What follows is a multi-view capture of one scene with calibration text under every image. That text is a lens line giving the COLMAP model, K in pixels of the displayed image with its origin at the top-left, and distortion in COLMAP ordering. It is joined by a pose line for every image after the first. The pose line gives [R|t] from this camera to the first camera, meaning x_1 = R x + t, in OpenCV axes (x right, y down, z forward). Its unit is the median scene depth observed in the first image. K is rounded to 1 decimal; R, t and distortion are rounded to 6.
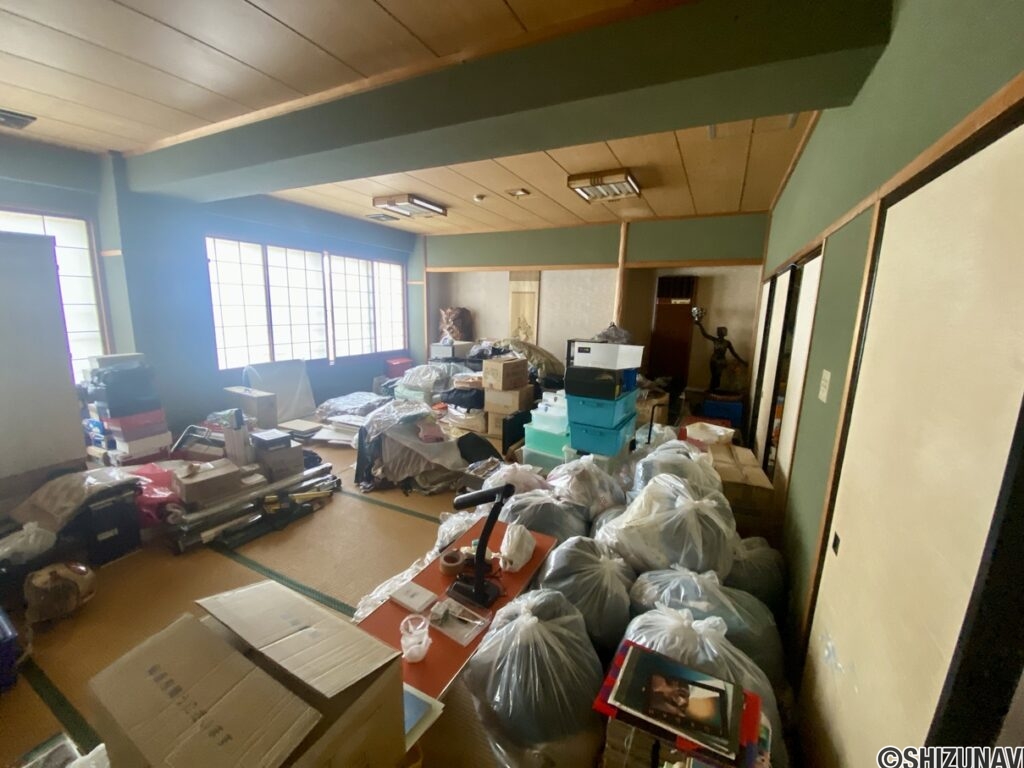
lens RADIAL K [[413.6, 0, 507.1], [0, 413.6, 383.9], [0, 0, 1]] dist [0.030321, -0.025927]
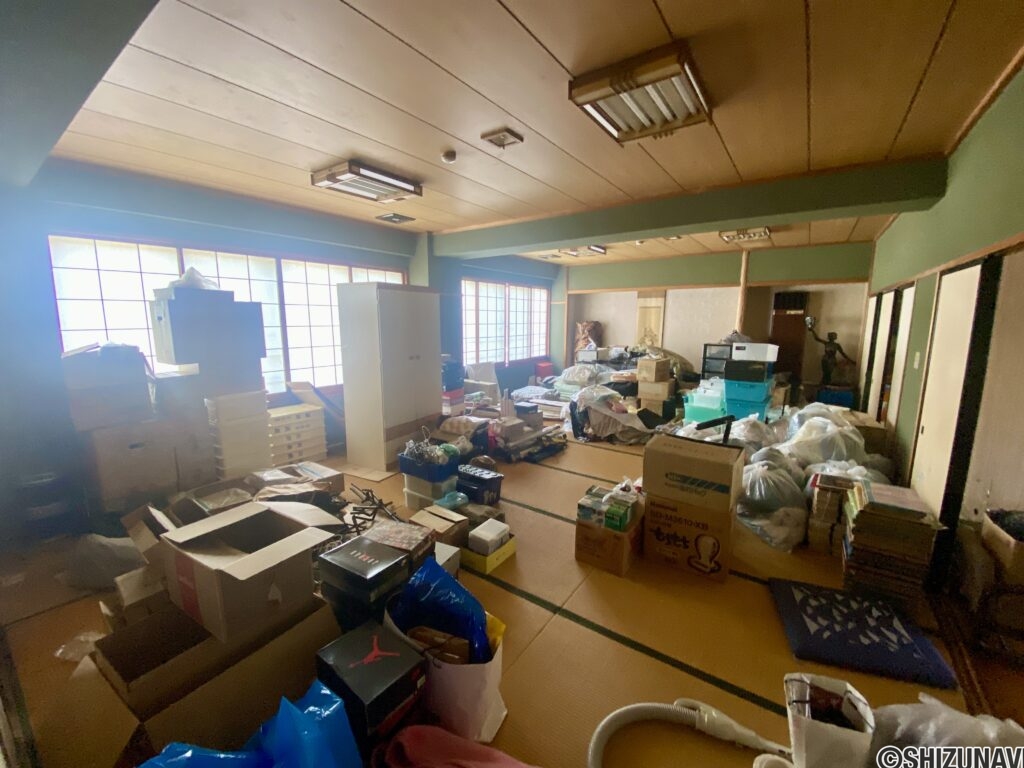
lens RADIAL K [[413.6, 0, 507.1], [0, 413.6, 383.9], [0, 0, 1]] dist [0.030321, -0.025927]
pose [[0.988685, 0.000844, -0.150001, -0.258953], [-0.005113, 0.999593, -0.028077, 0.057149], [0.149916, 0.028526, 0.988287, -0.371402]]
